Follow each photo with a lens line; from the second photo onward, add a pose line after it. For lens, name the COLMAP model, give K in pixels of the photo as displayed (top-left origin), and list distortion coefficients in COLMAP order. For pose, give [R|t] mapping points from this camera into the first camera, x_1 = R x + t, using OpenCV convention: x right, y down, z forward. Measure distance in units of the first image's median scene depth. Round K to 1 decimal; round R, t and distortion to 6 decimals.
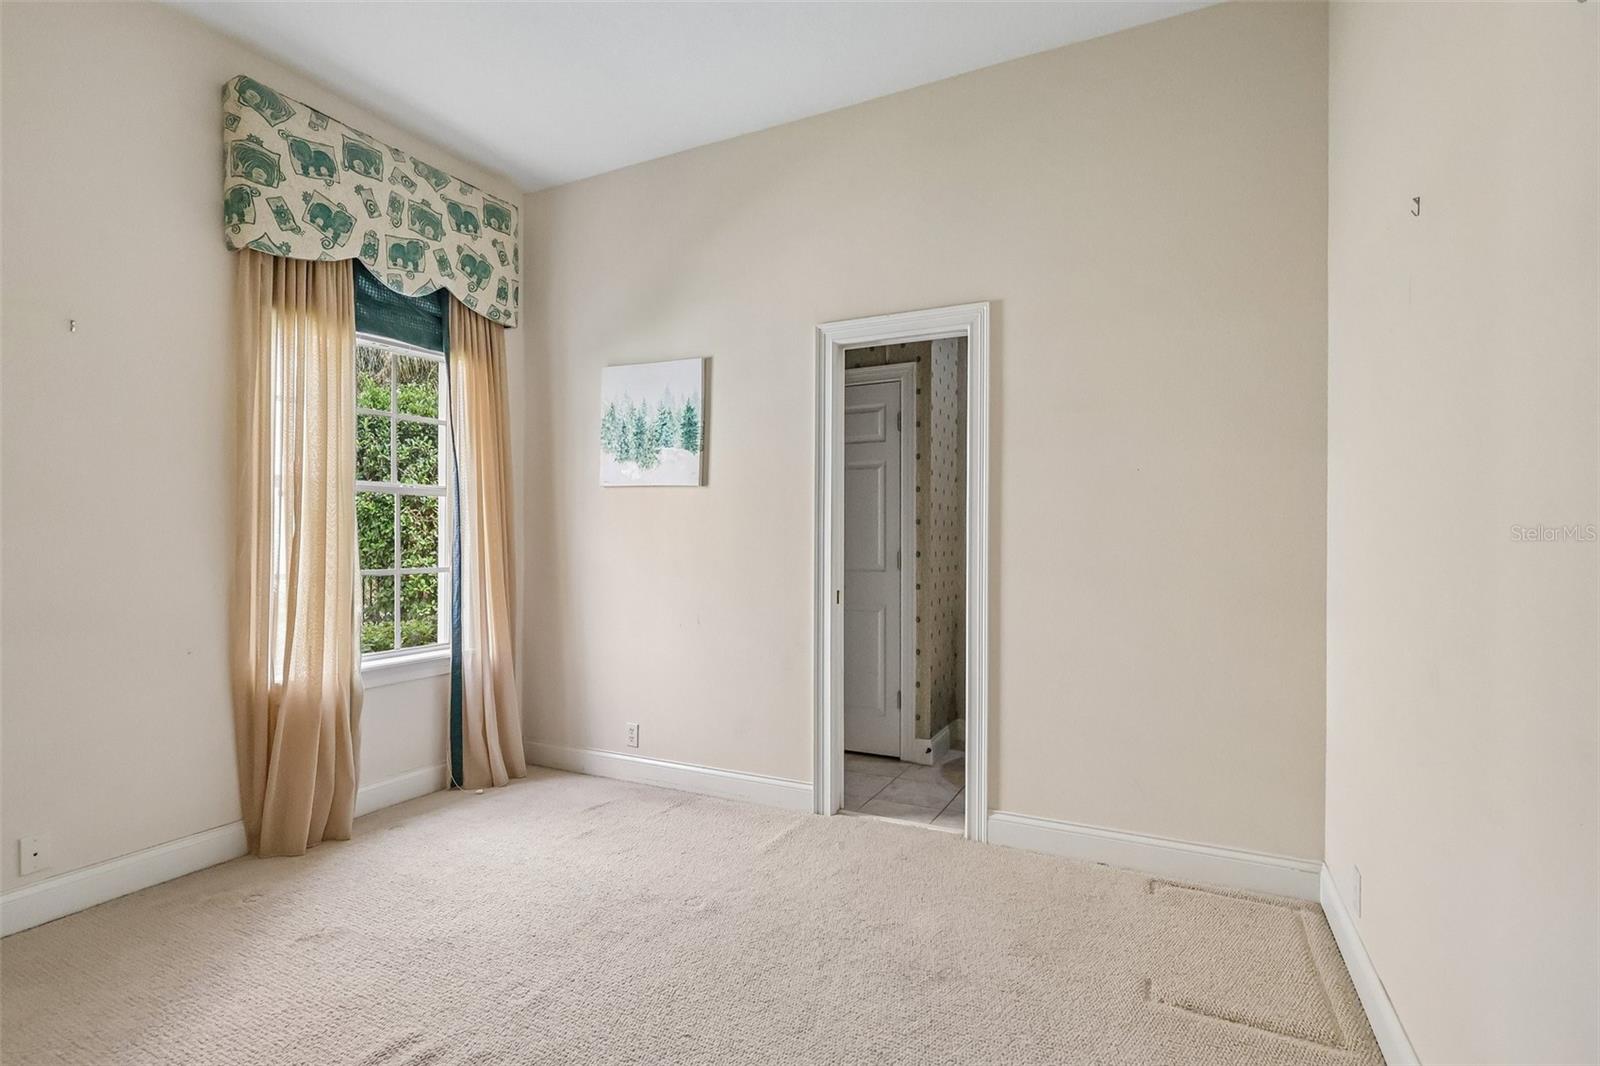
lens RADIAL K [[757.0, 0, 800.7], [0, 757.0, 537.0], [0, 0, 1]] dist [-0.005551, 0.000838]
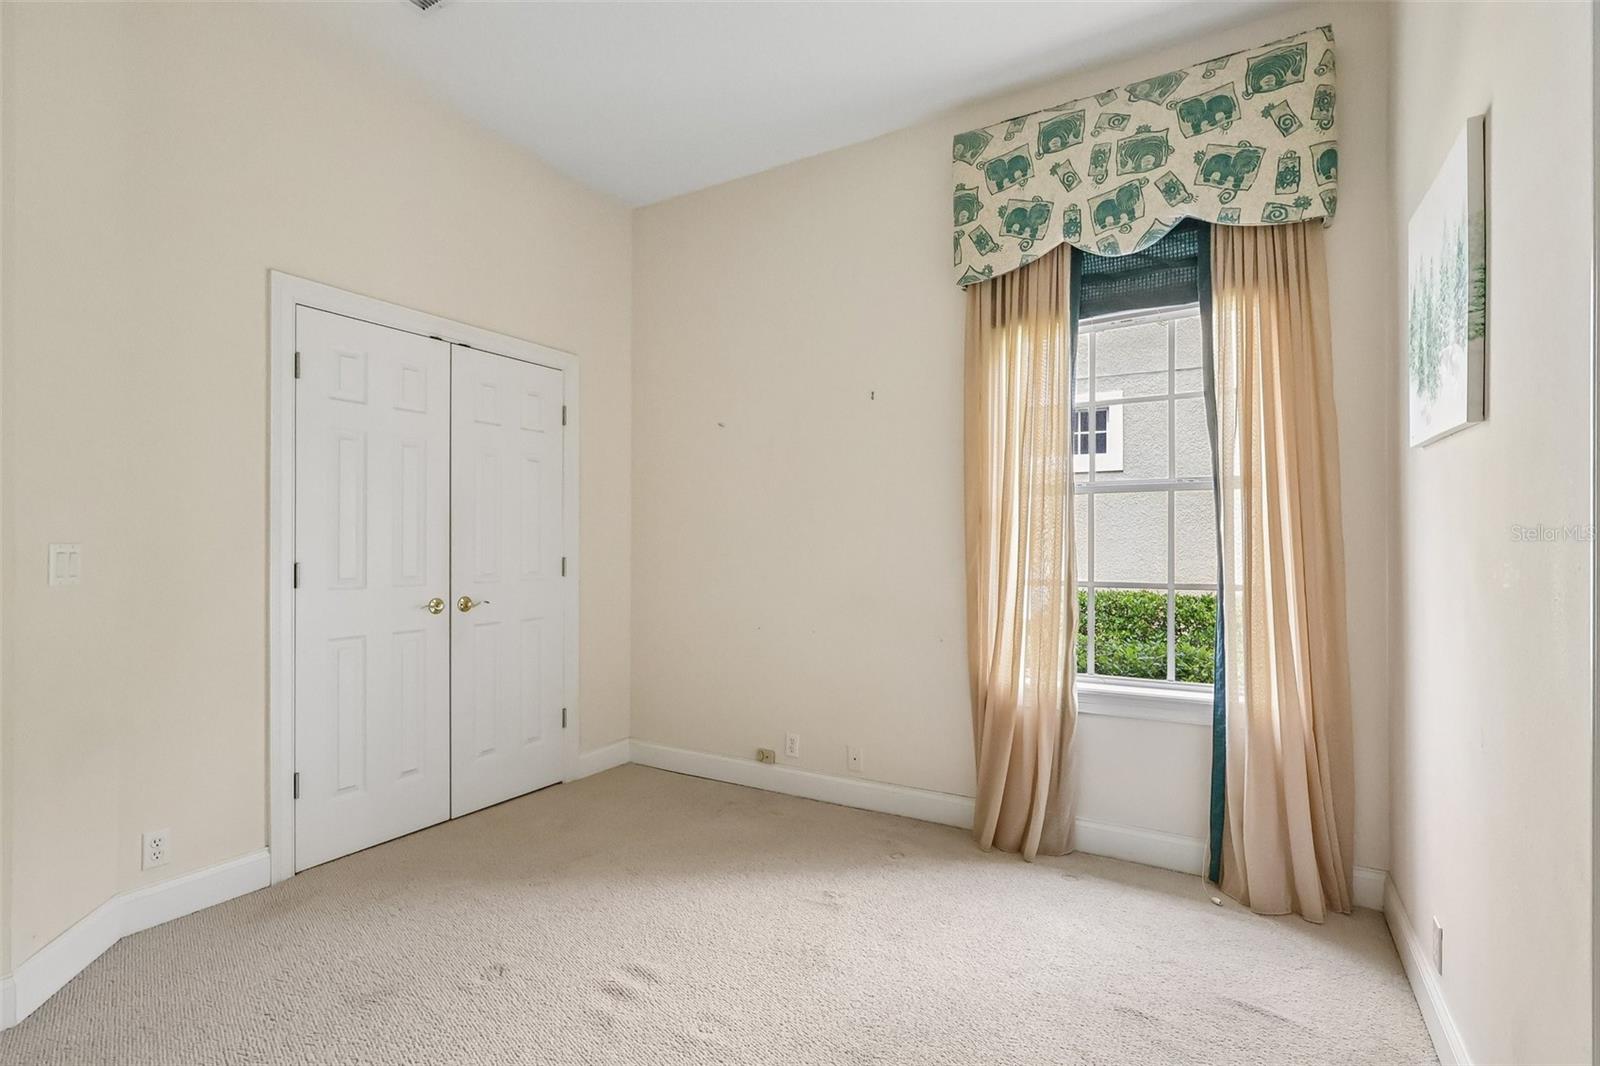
lens RADIAL K [[757.0, 0, 803.8], [0, 757.0, 540.3], [0, 0, 1]] dist [-0.005551, 0.000838]
pose [[-0.069134, -0.005445, -0.997593, 0.350875], [0.002509, 0.999981, -0.005632, -0.000018], [0.997604, -0.002892, -0.069119, 0.736958]]
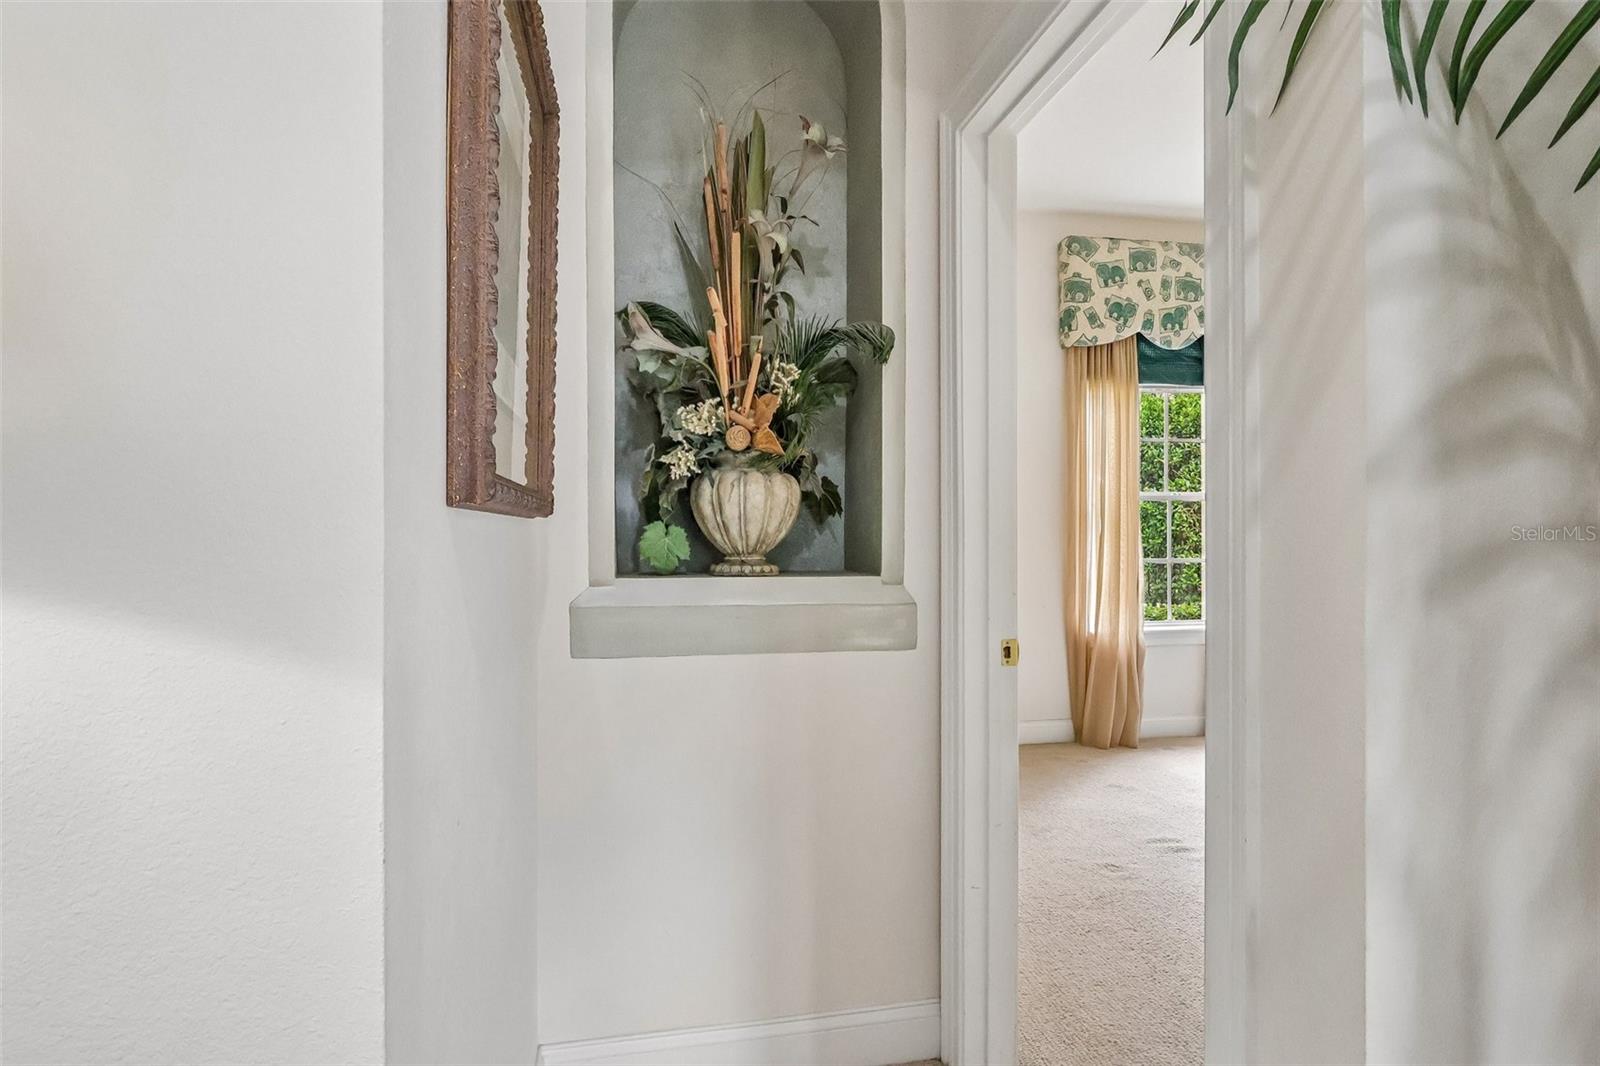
lens RADIAL K [[834.1, 0, 805.1], [0, 834.1, 535.3], [0, 0, 1]] dist [-0.004804, 0.001149]
pose [[0.615802, -0.003987, -0.787891, 0.233001], [0.005479, 0.999985, -0.000777, 0.000252], [0.787882, -0.003838, 0.615814, -0.417313]]
